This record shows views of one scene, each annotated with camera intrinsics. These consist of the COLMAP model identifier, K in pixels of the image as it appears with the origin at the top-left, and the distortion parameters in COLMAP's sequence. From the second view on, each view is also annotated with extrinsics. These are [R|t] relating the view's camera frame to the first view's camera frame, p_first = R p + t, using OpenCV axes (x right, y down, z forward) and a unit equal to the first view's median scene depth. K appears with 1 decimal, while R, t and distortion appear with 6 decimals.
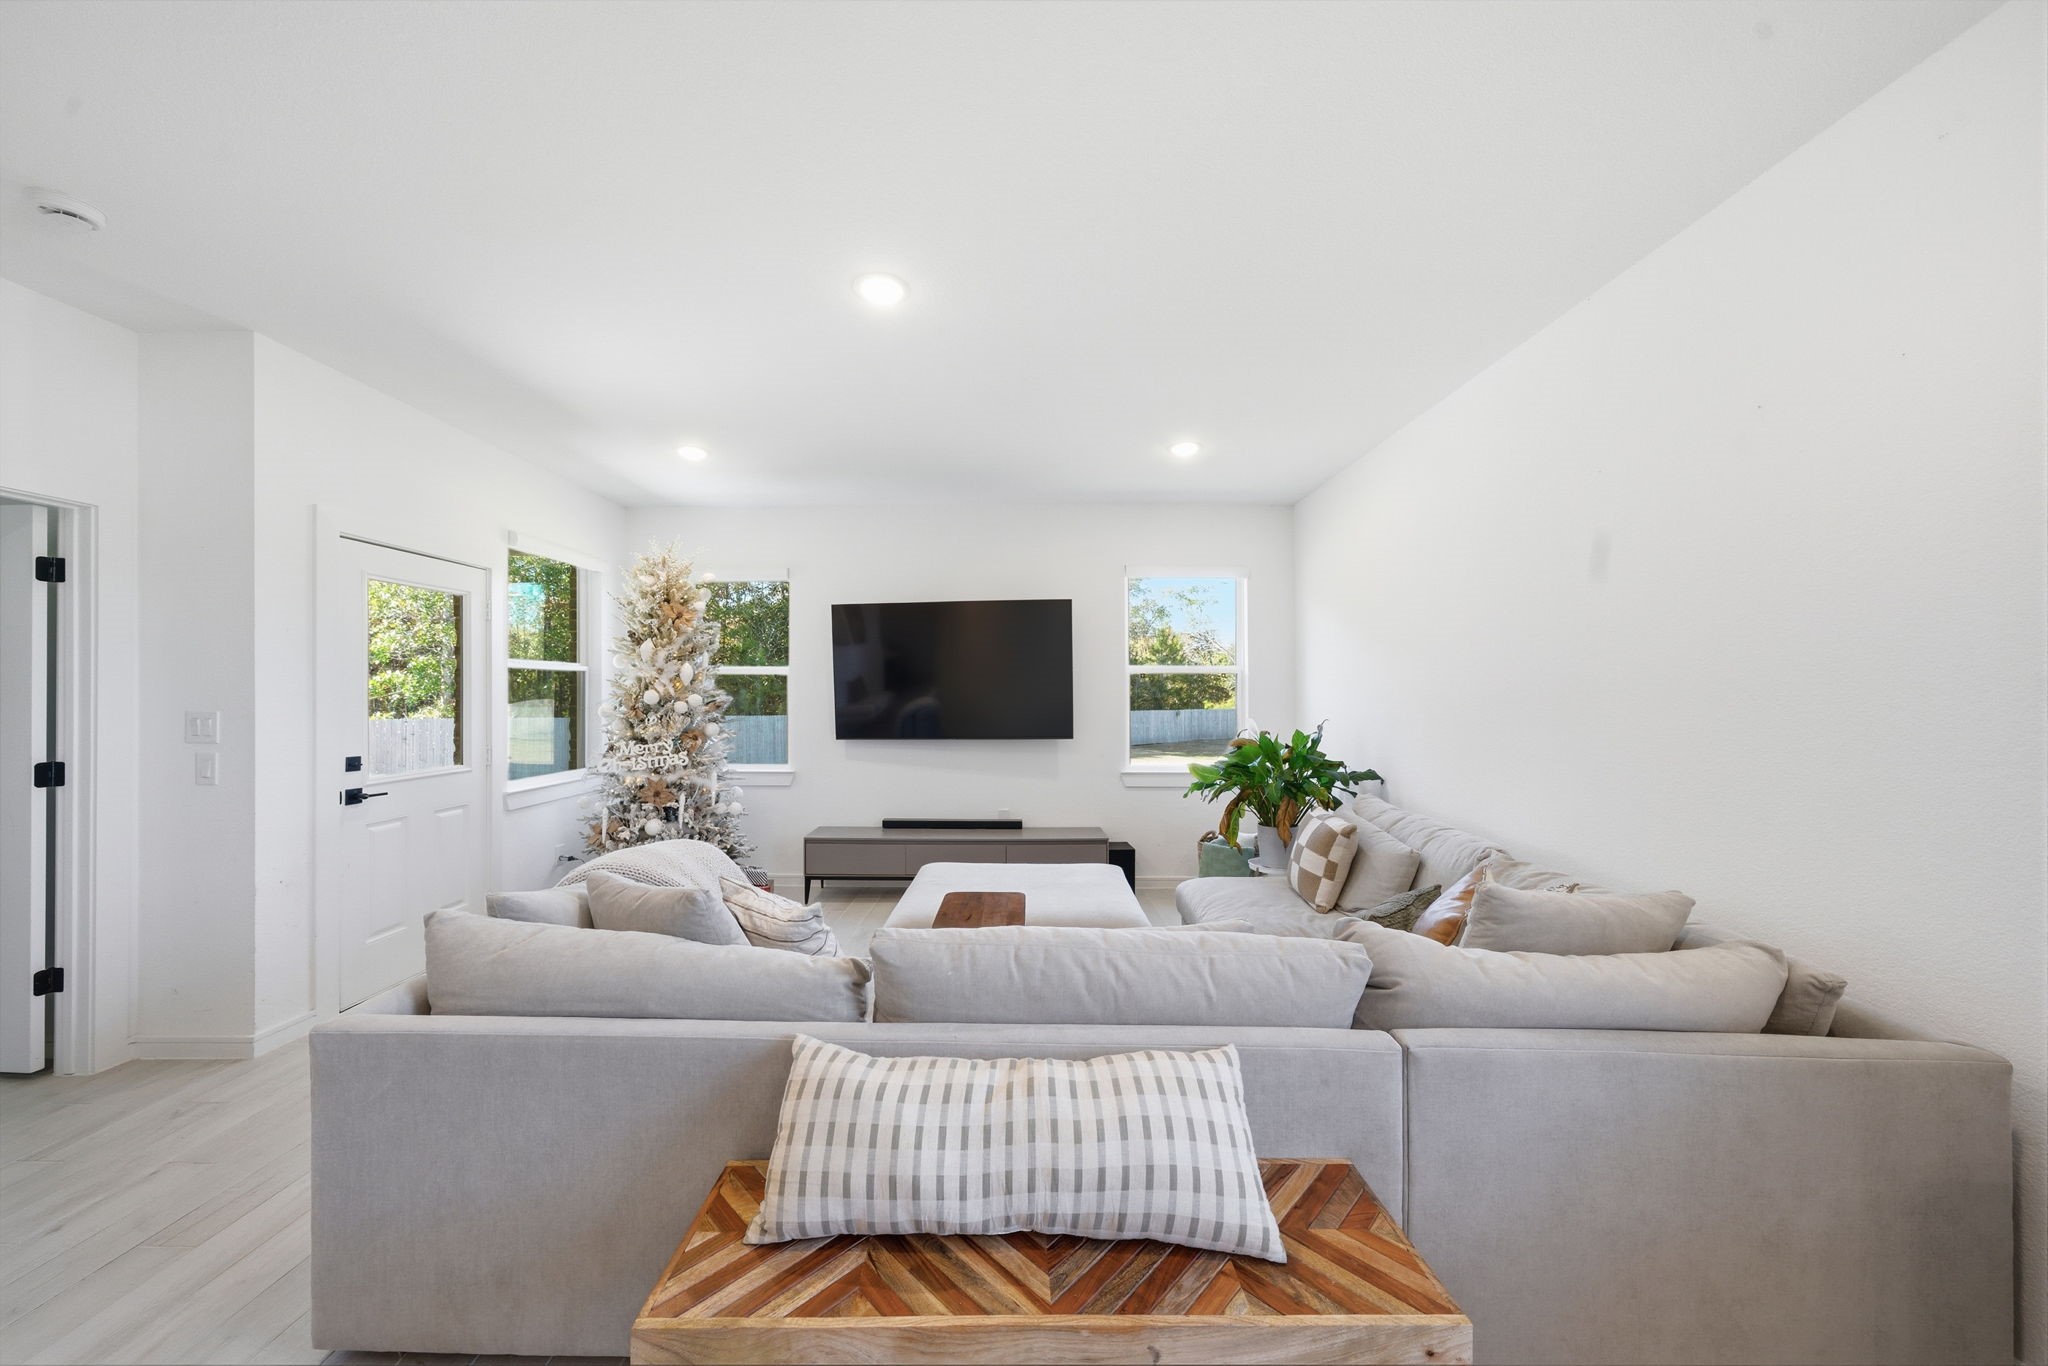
lens RADIAL K [[699.5, 0, 1016.1], [0, 699.5, 691.6], [0, 0, 1]] dist [-0.000685, 0.000292]
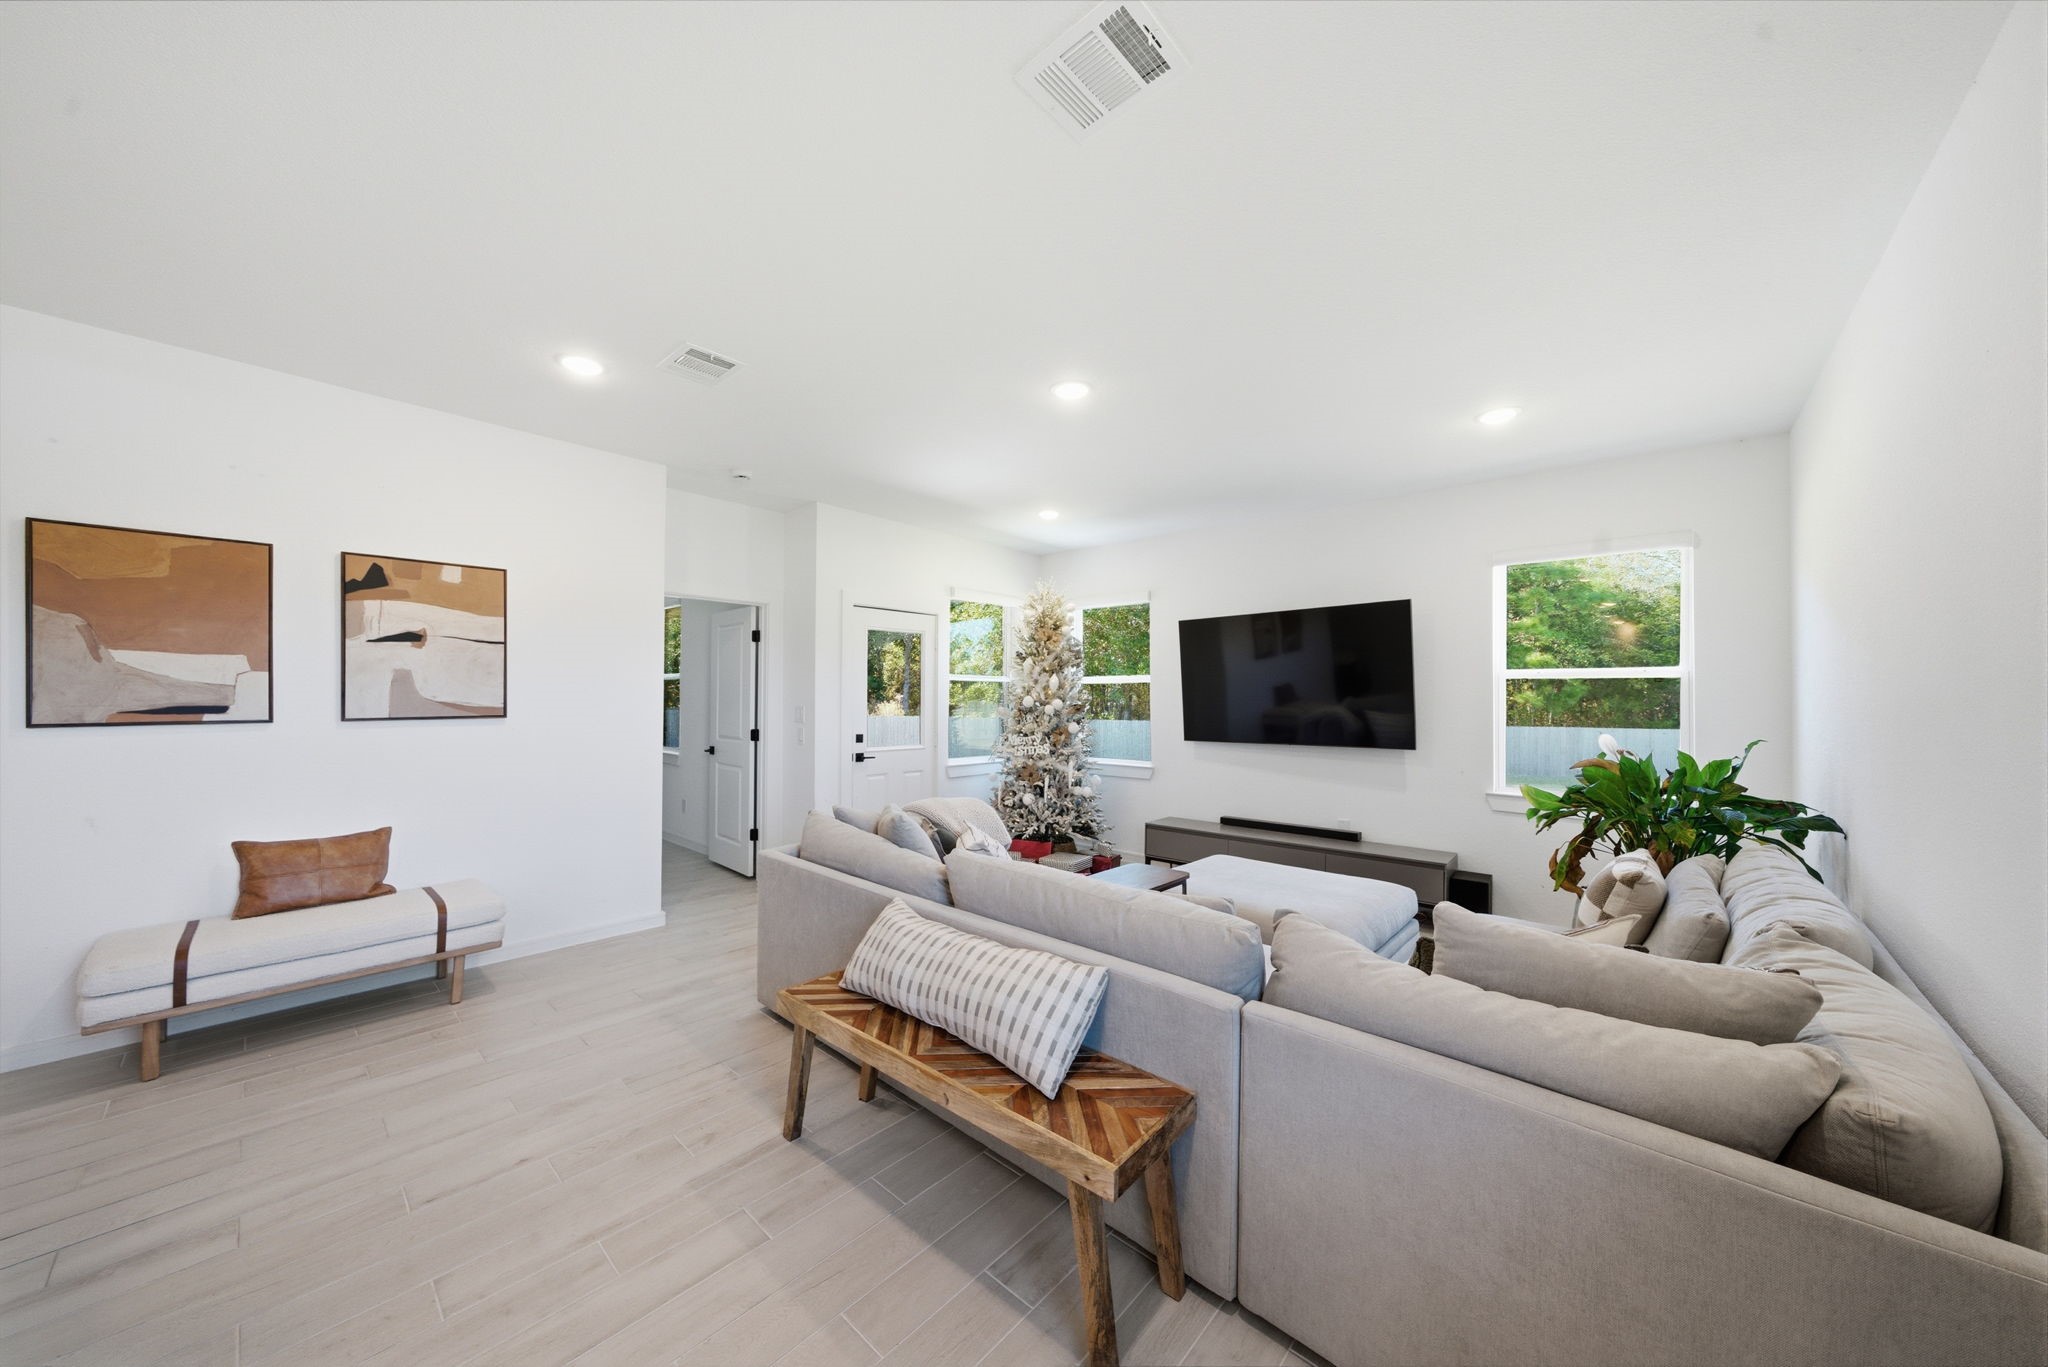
lens RADIAL K [[738.3, 0, 1018.0], [0, 738.3, 689.8], [0, 0, 1]] dist [-0.029574, 0.012392]
pose [[0.733876, -0.003525, -0.679274, 0.423336], [-0.006173, 0.999911, -0.011858, 0.002770], [0.679255, 0.012895, 0.733789, -0.044515]]
